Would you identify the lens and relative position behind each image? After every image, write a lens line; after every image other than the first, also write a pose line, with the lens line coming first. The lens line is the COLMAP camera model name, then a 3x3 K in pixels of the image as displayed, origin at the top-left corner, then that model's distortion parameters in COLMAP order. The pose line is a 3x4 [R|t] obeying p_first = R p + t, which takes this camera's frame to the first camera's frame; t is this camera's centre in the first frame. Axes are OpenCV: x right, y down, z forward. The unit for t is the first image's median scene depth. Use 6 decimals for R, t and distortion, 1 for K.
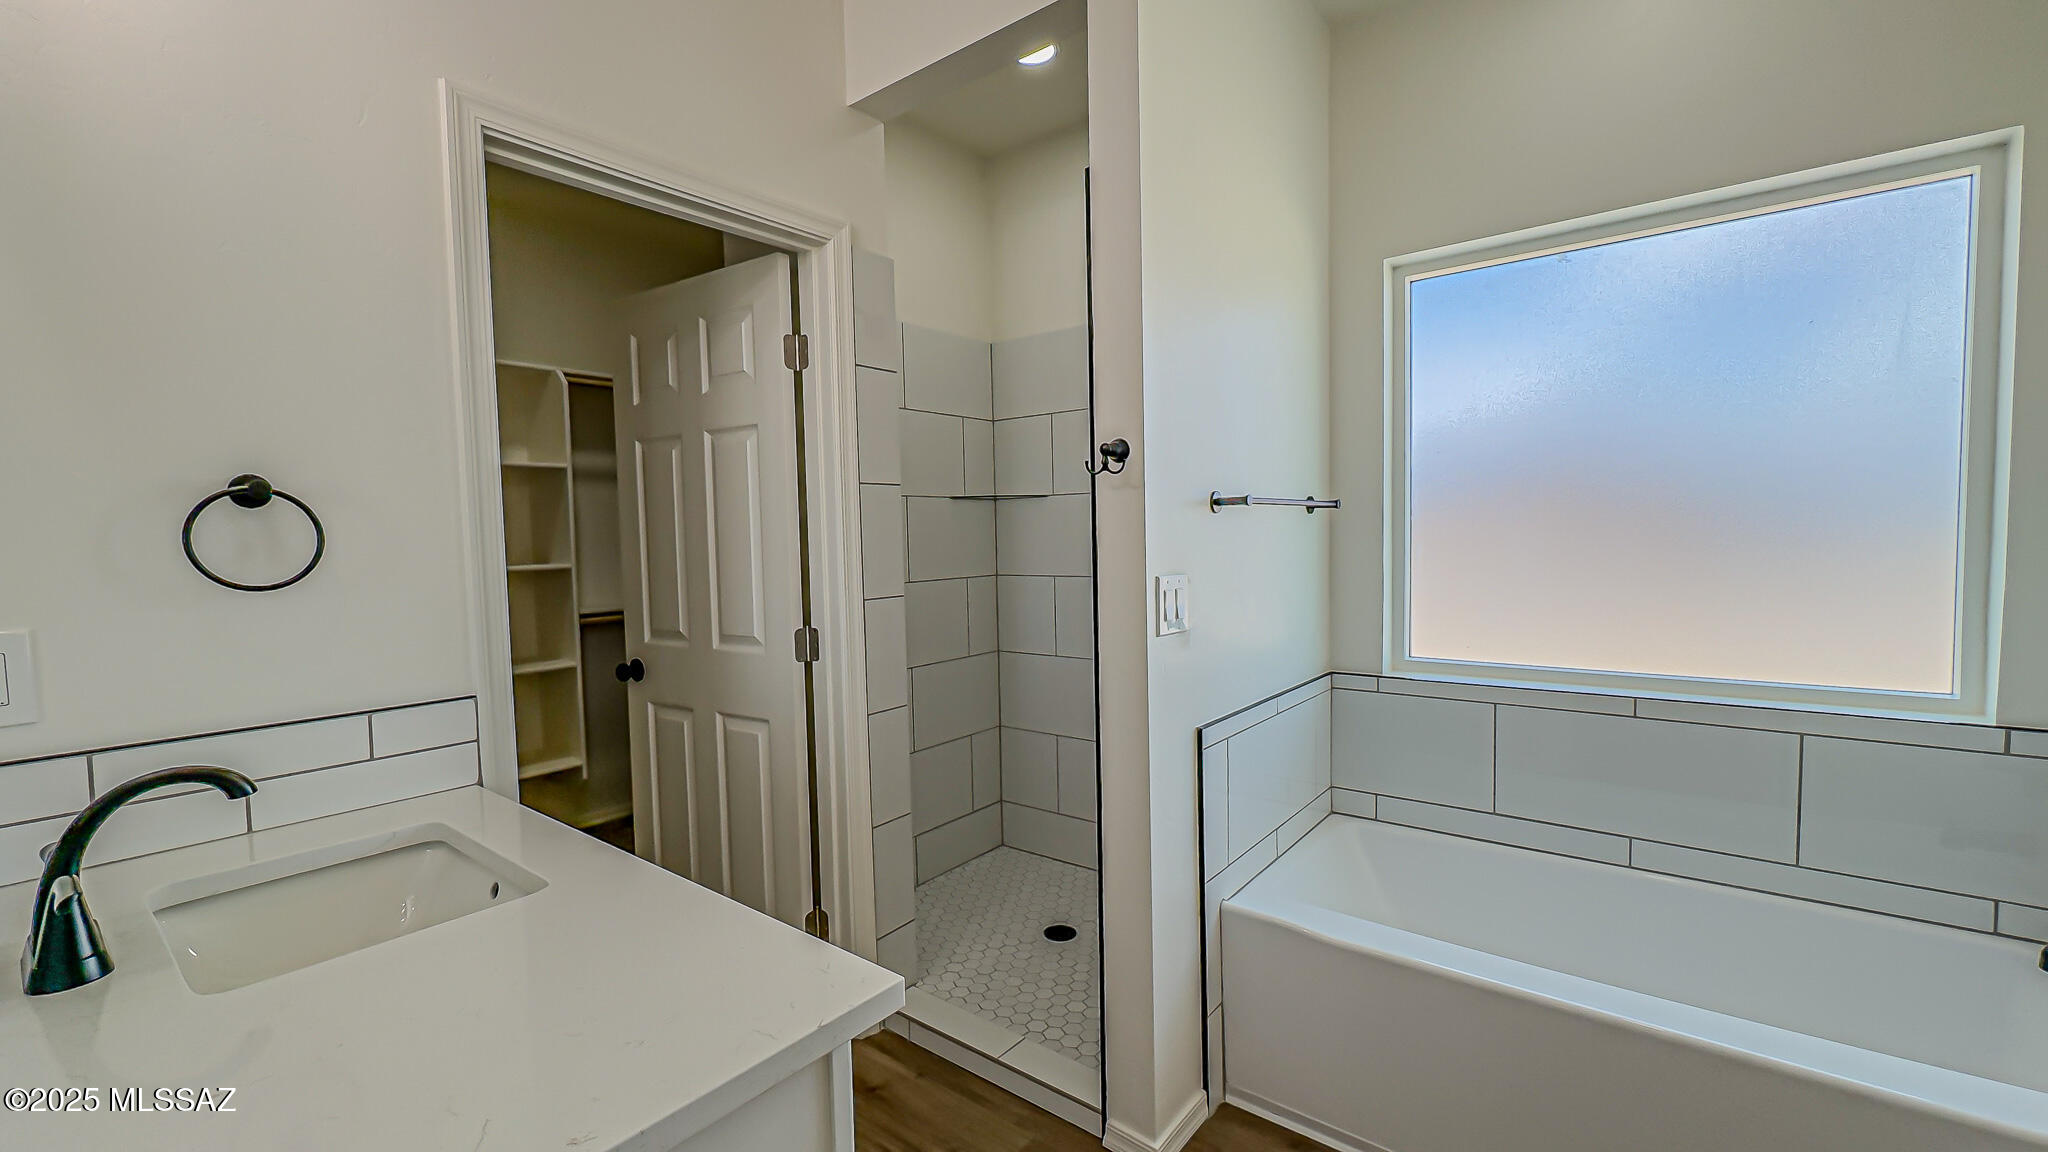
lens RADIAL K [[818.7, 0, 1019.8], [0, 818.7, 575.6], [0, 0, 1]] dist [-0.003324, 0.000593]
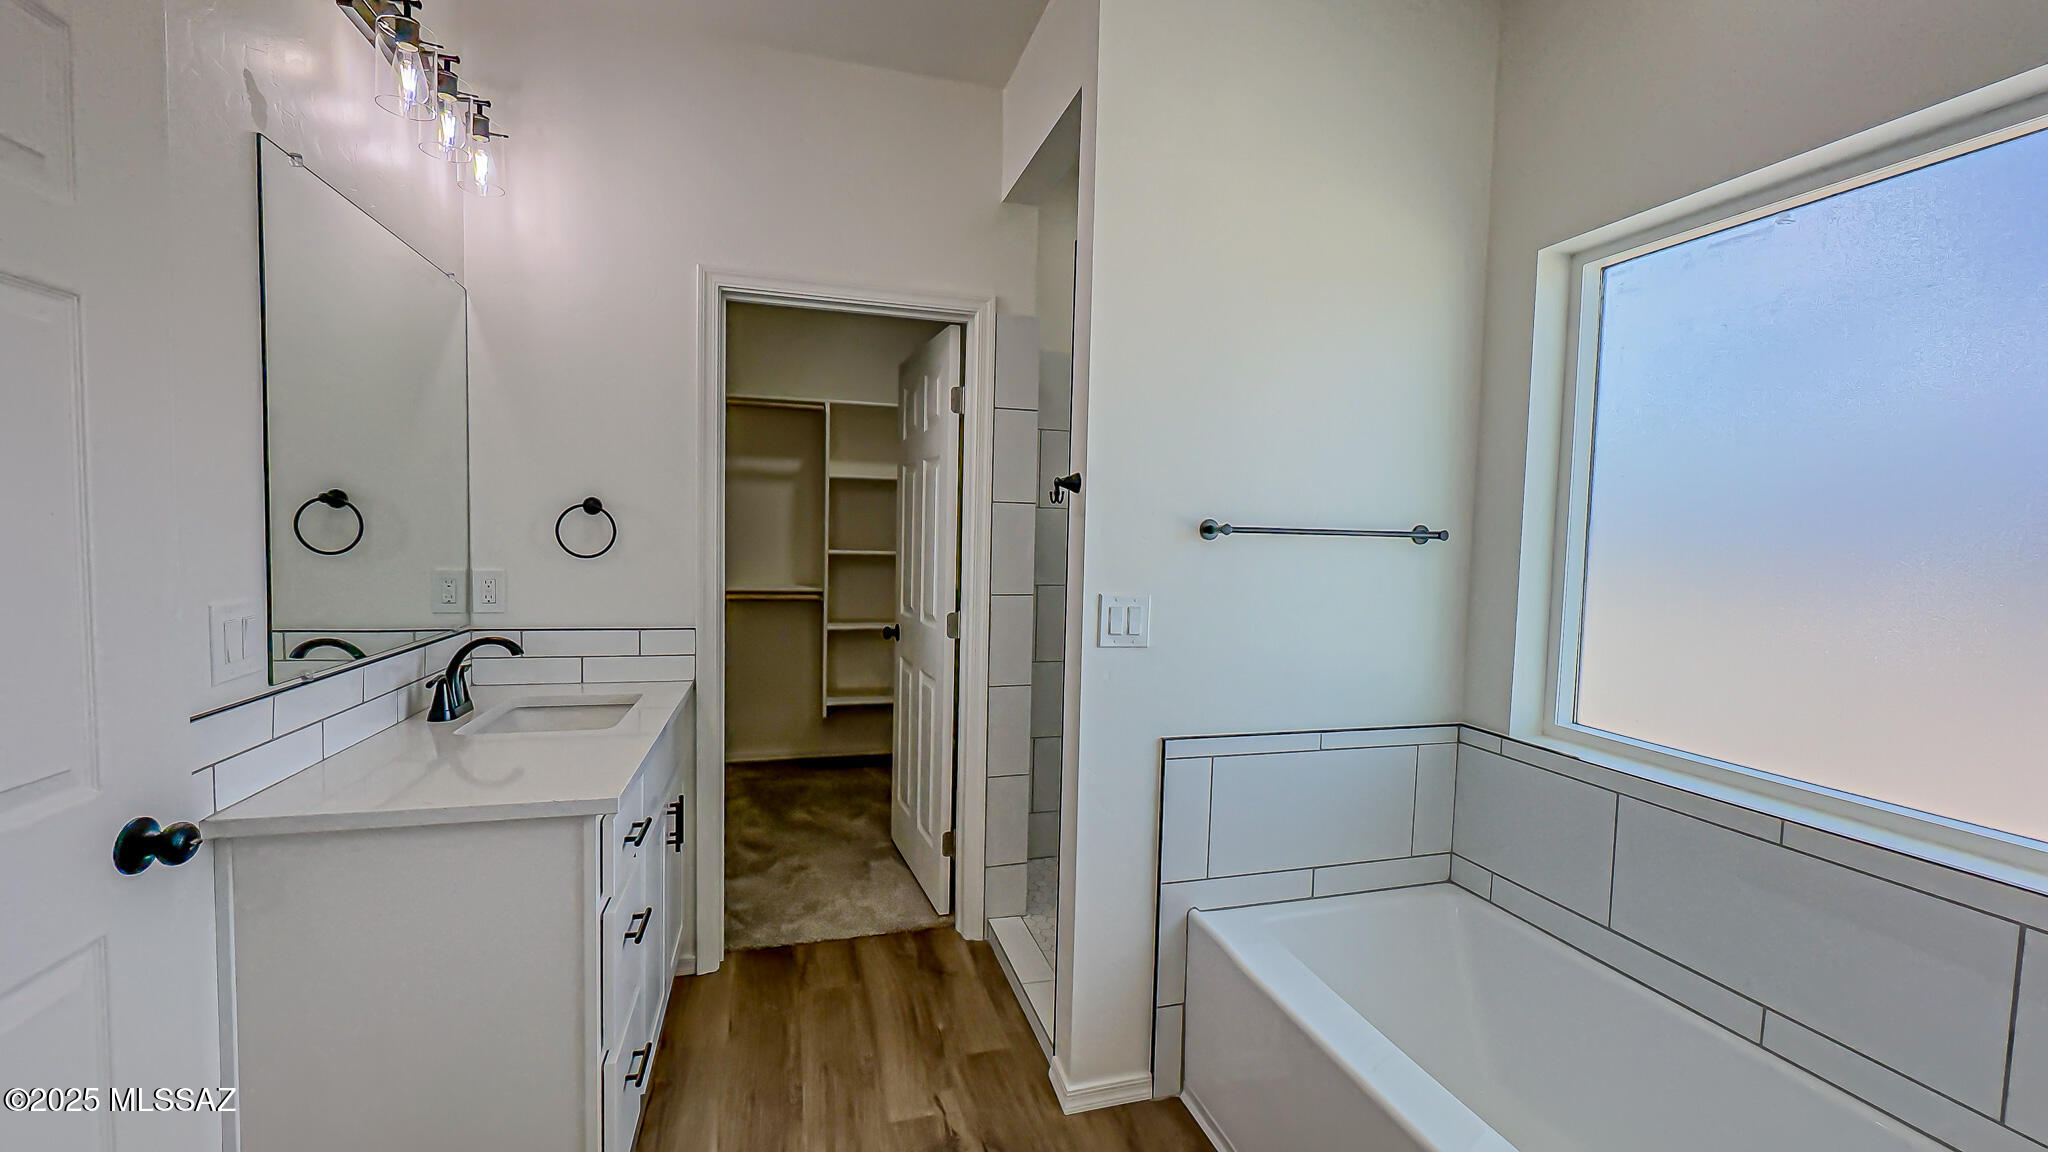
lens RADIAL K [[818.7, 0, 1052.8], [0, 818.7, 578.9], [0, 0, 1]] dist [-0.003324, 0.000593]
pose [[0.818510, 0.074712, -0.569613, 0.628635], [-0.072515, 0.997013, 0.026570, -0.037096], [0.569897, 0.019558, 0.821484, 0.024810]]
